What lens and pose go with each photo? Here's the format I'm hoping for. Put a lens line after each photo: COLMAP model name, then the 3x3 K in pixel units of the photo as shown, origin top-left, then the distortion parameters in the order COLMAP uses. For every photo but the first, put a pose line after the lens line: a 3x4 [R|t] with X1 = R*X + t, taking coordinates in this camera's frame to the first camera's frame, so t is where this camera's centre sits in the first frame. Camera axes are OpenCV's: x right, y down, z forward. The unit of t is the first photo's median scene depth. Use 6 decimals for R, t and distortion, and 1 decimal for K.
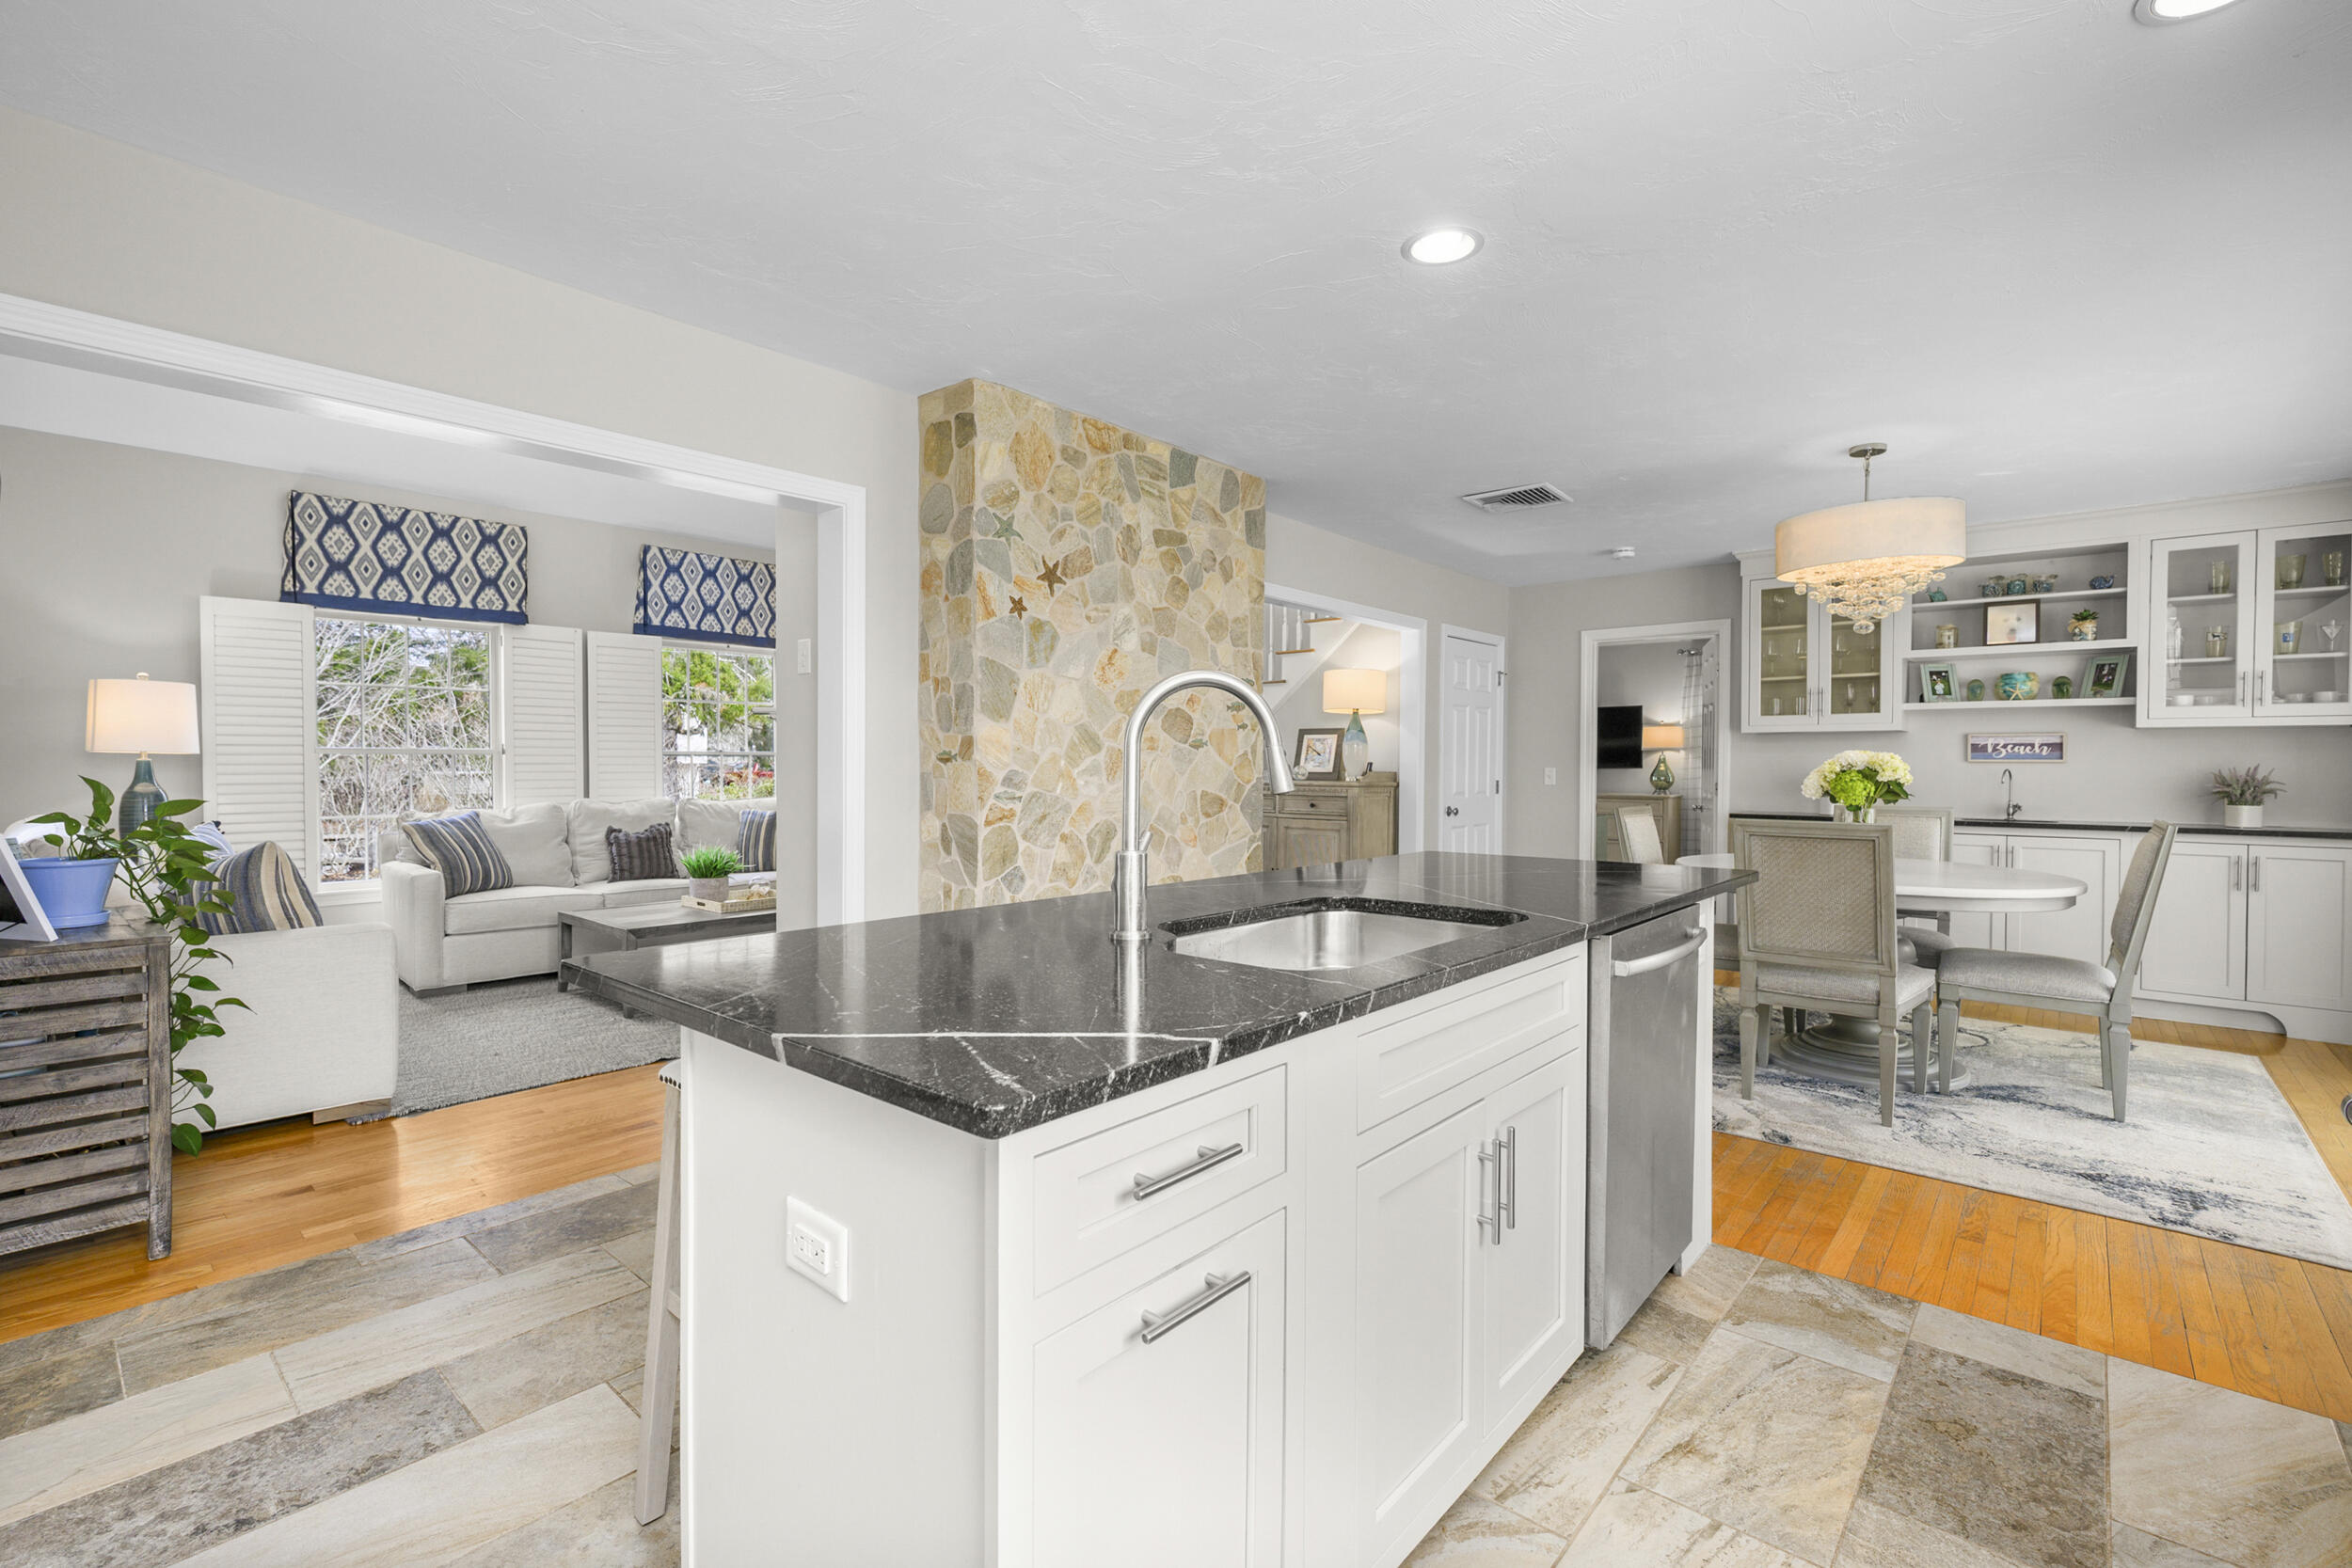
lens RADIAL K [[1014.1, 0, 1167.8], [0, 1014.1, 783.8], [0, 0, 1]] dist [-0.000591, -0.001064]
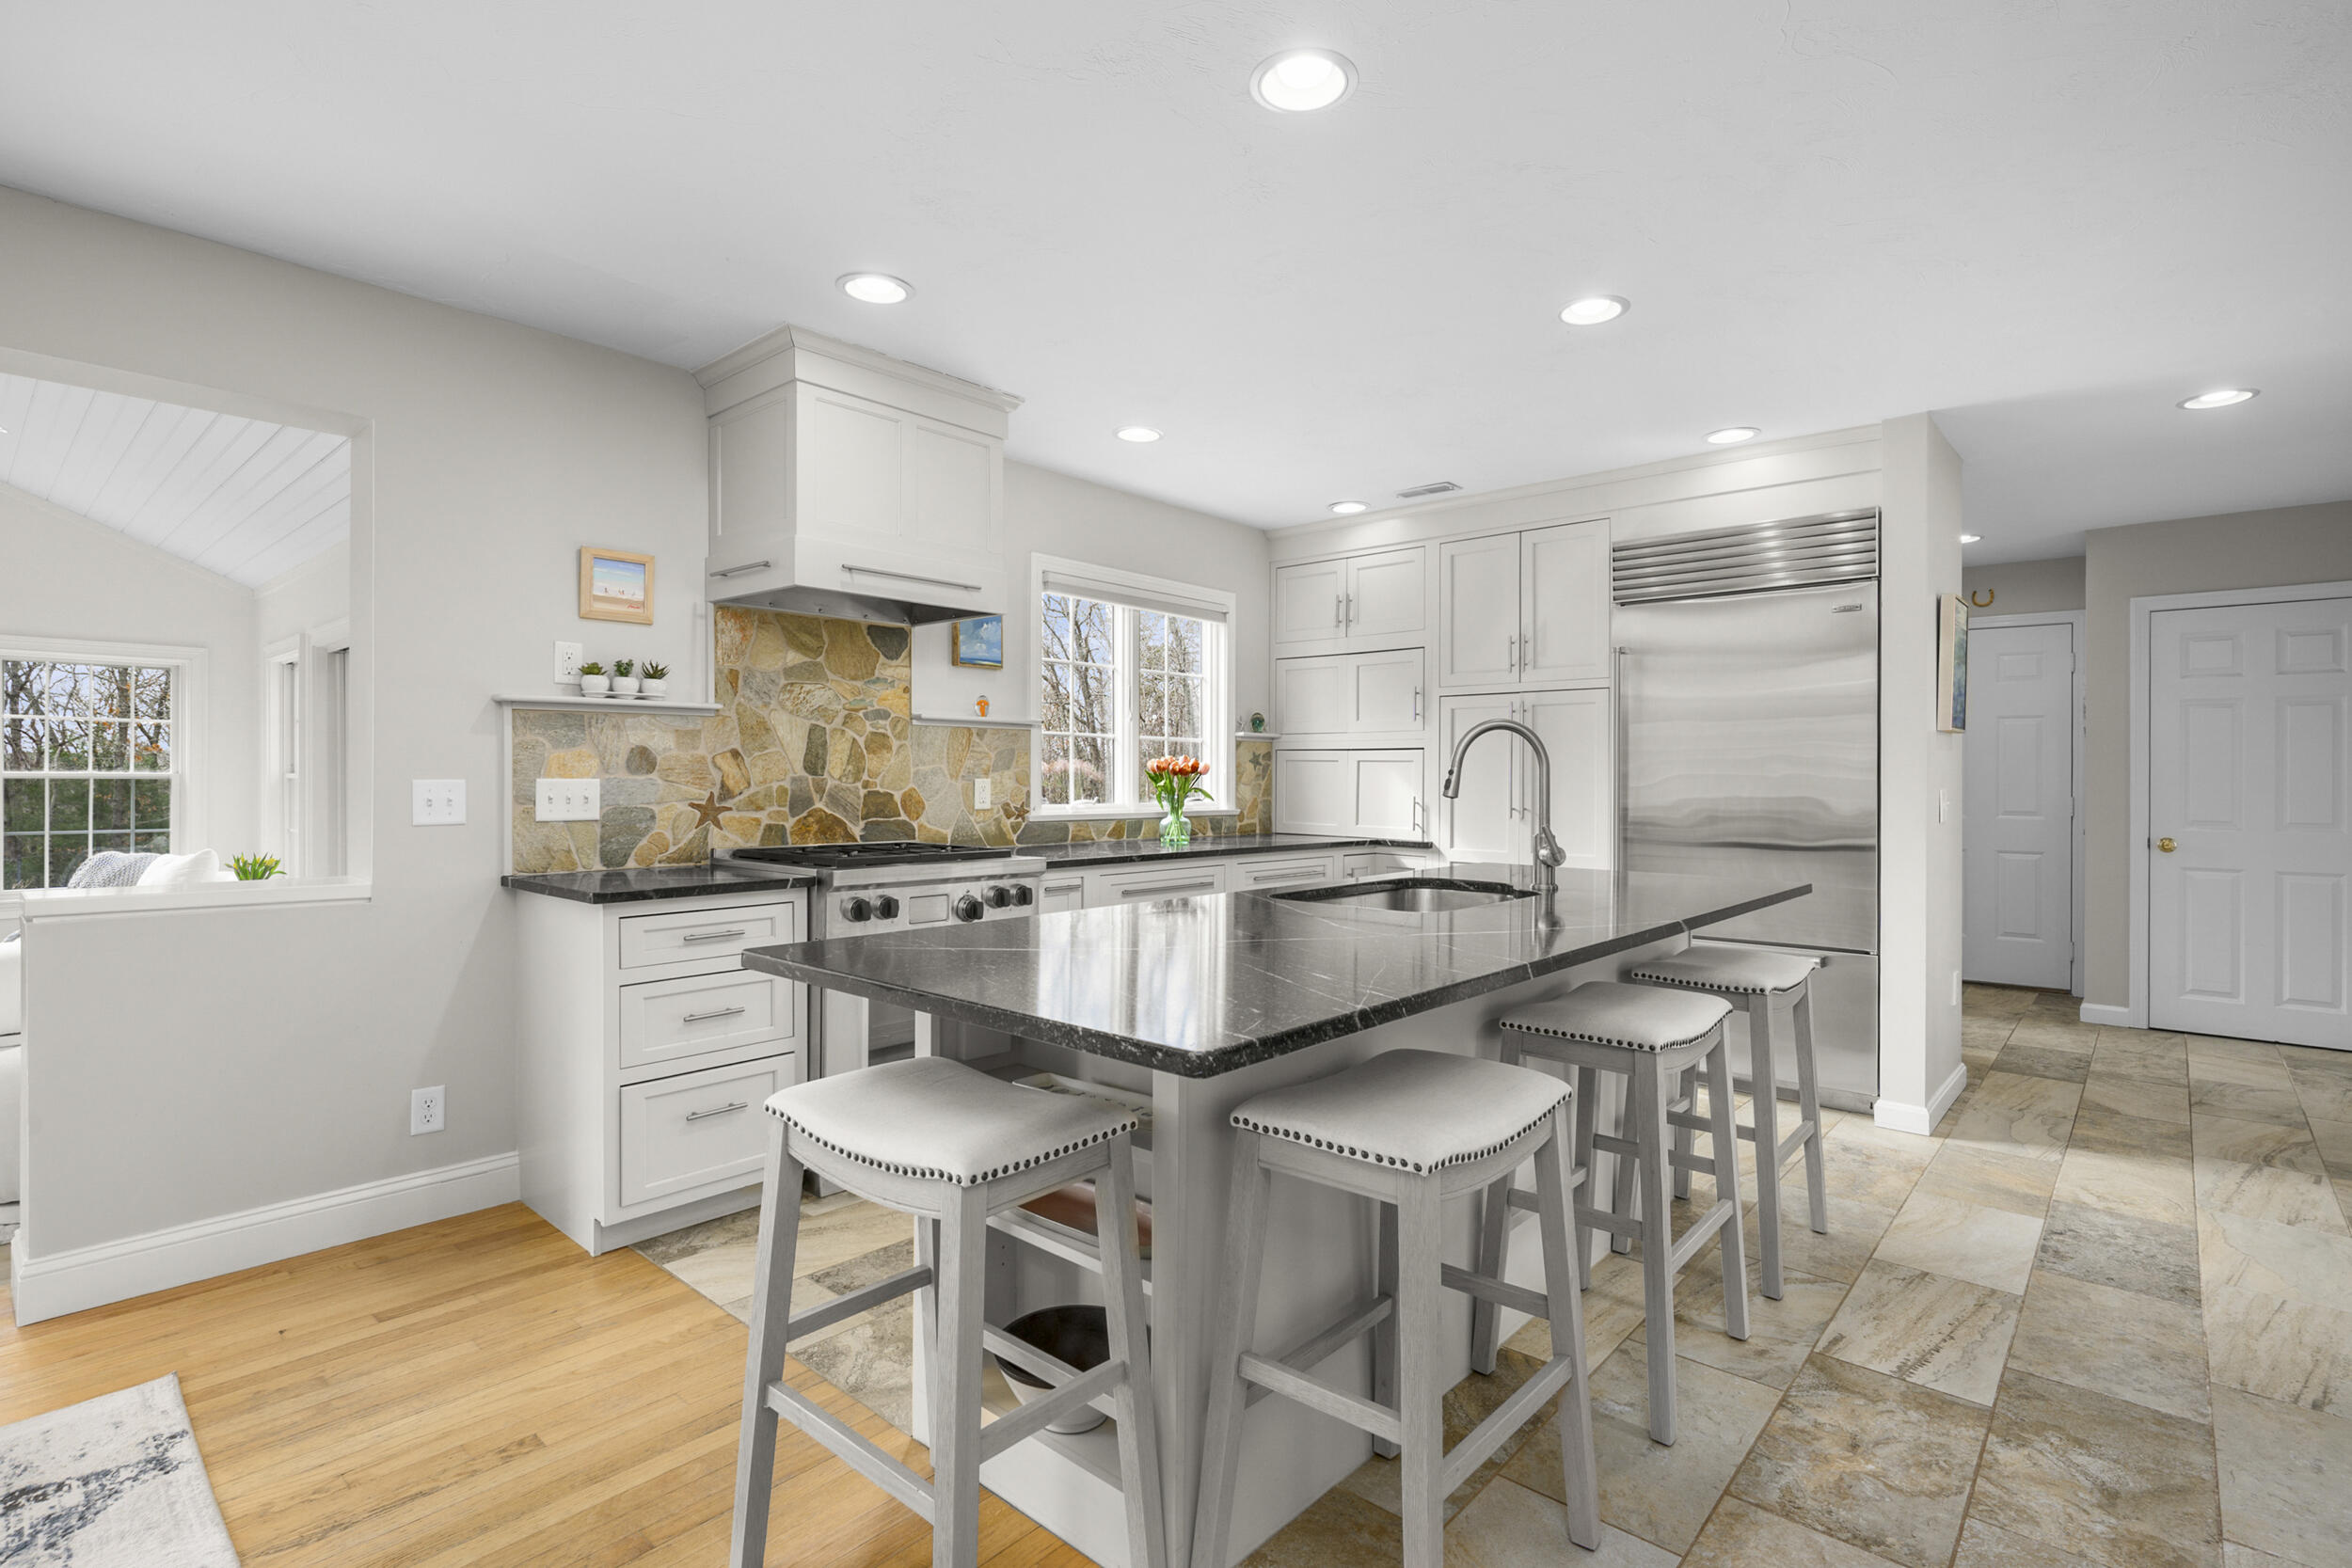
lens RADIAL K [[1112.6, 0, 1177.1], [0, 1112.6, 778.2], [0, 0, 1]] dist [-0.002406, 0.001447]
pose [[-0.999950, -0.009849, -0.001563, 0.256288], [-0.009885, 0.999632, 0.025250, -0.026711], [0.001313, 0.025264, -0.999680, 1.286681]]
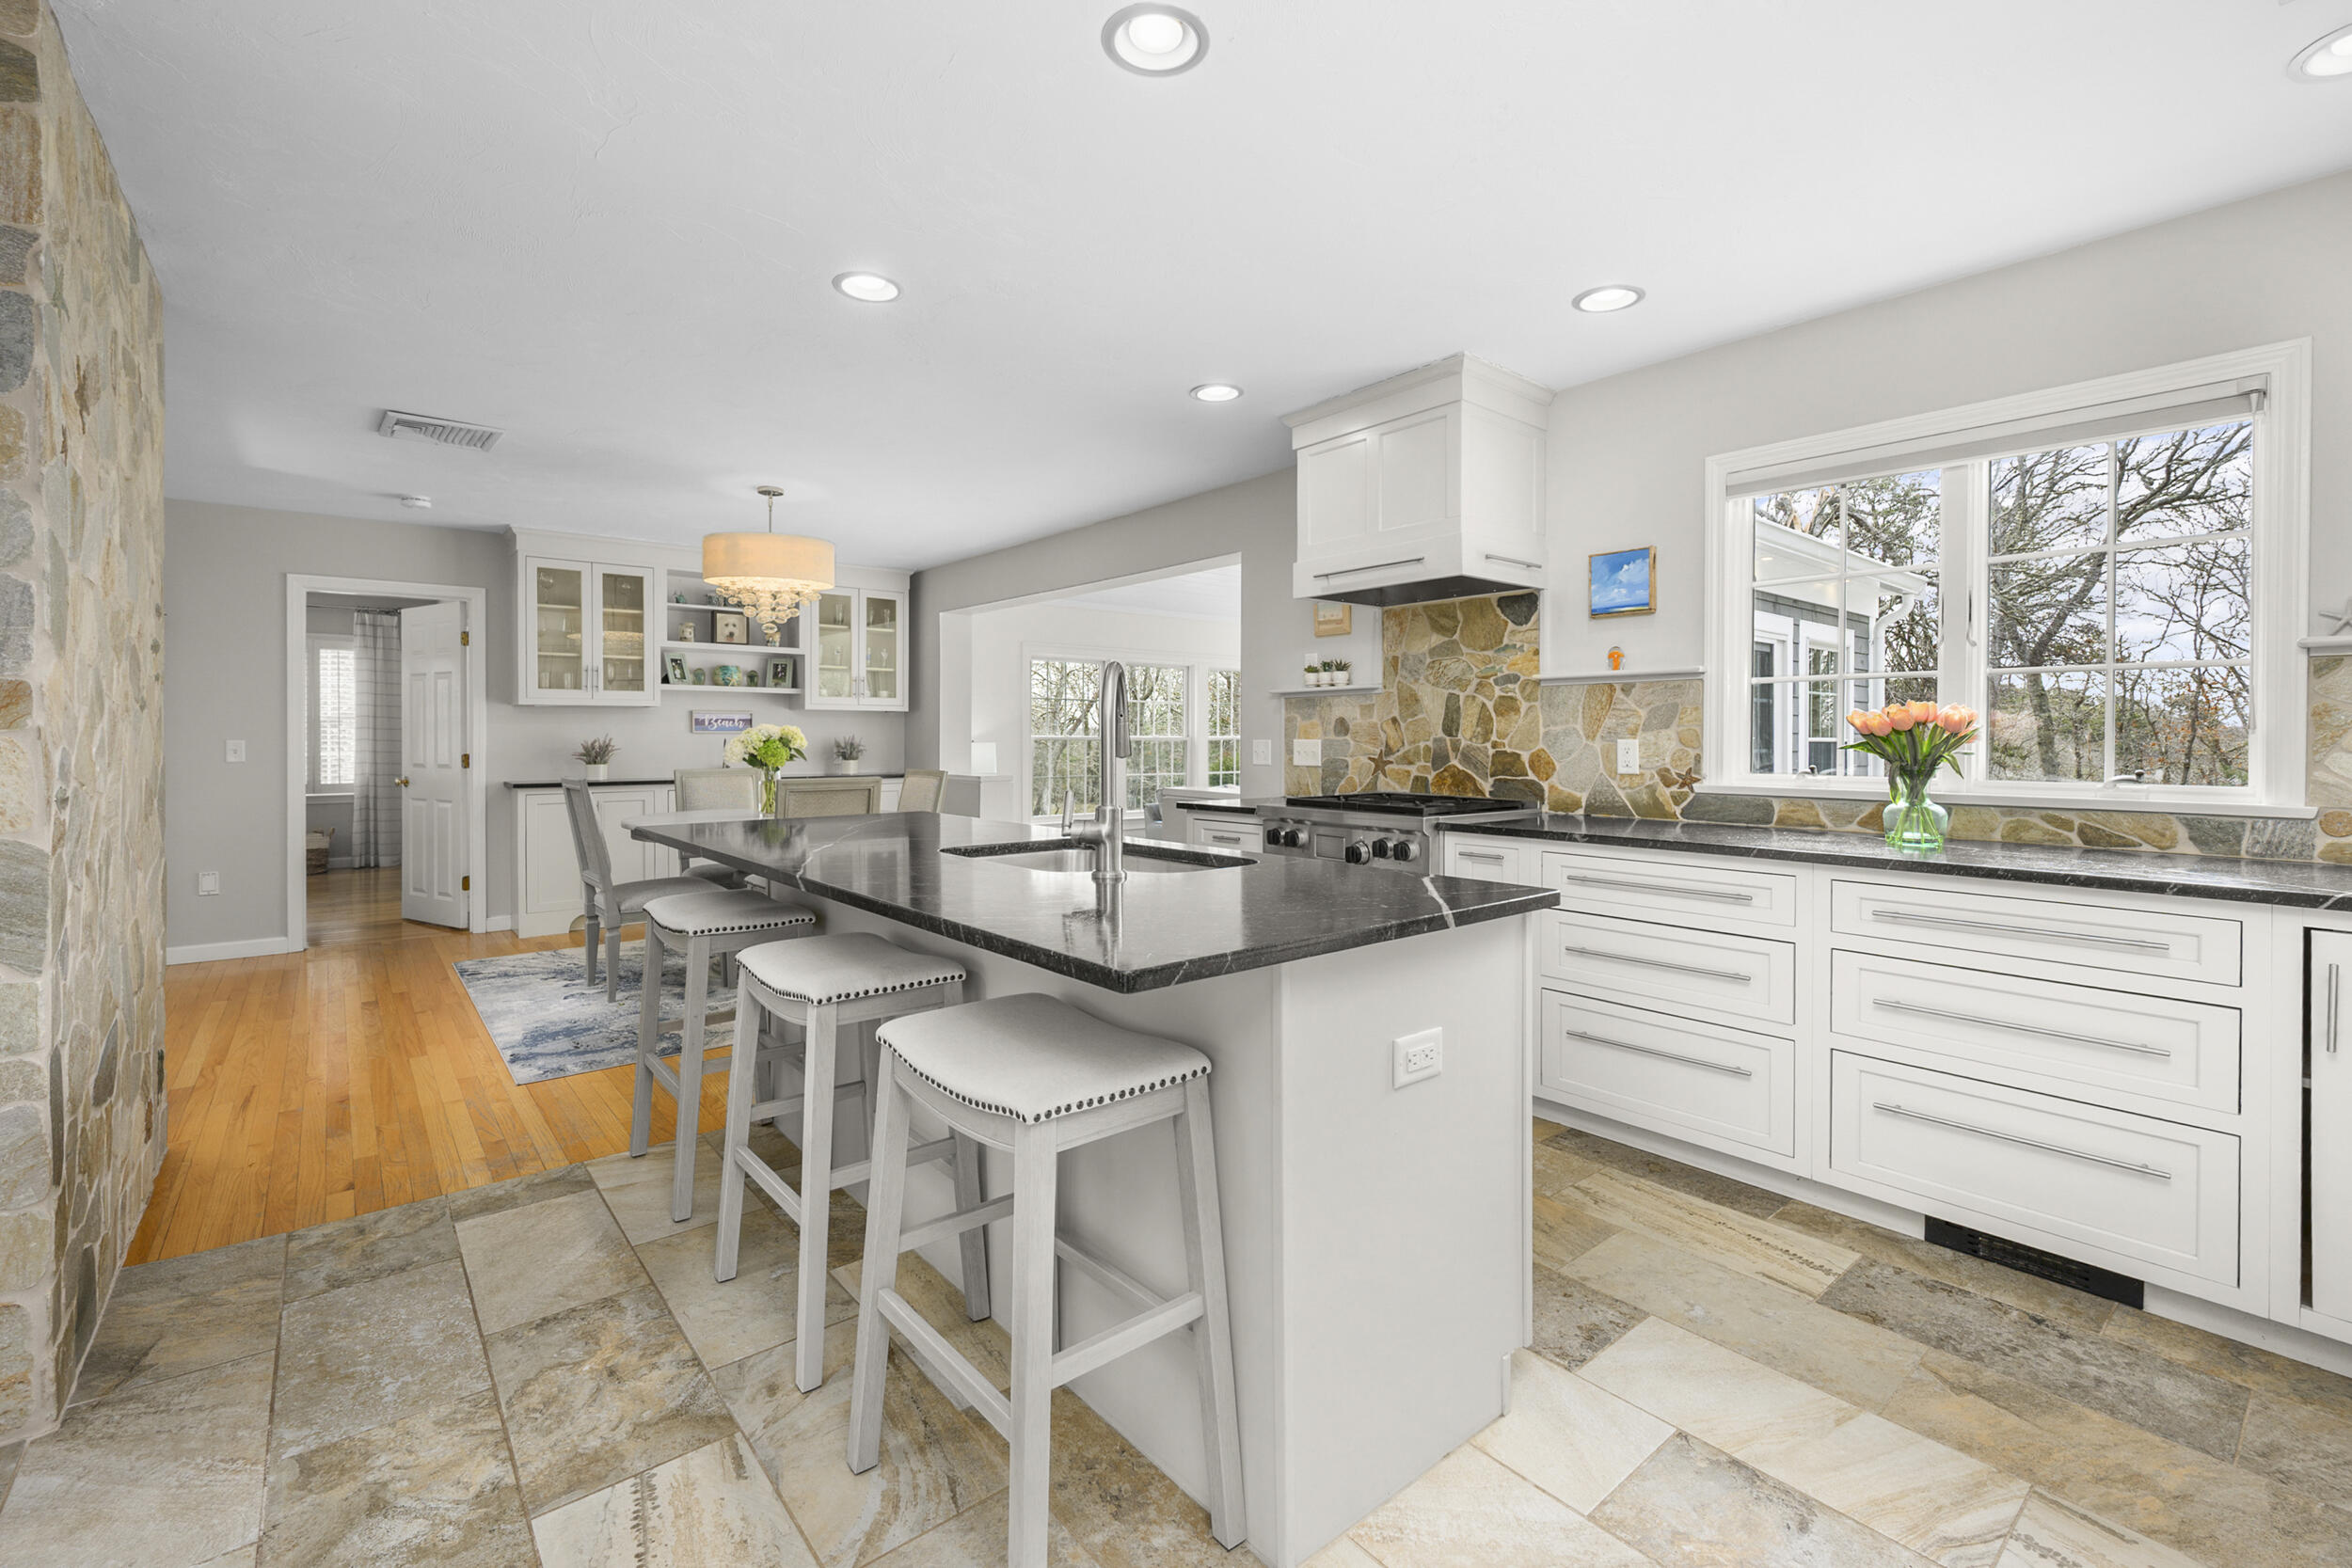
lens RADIAL K [[1014.1, 0, 1189.9], [0, 1014.1, 745.1], [0, 0, 1]] dist [-0.000591, -0.001064]
pose [[0.139482, -0.011860, 0.990154, -0.583825], [0.022913, 0.999699, 0.008746, -0.005865], [-0.989960, 0.021468, 0.139711, 0.337702]]
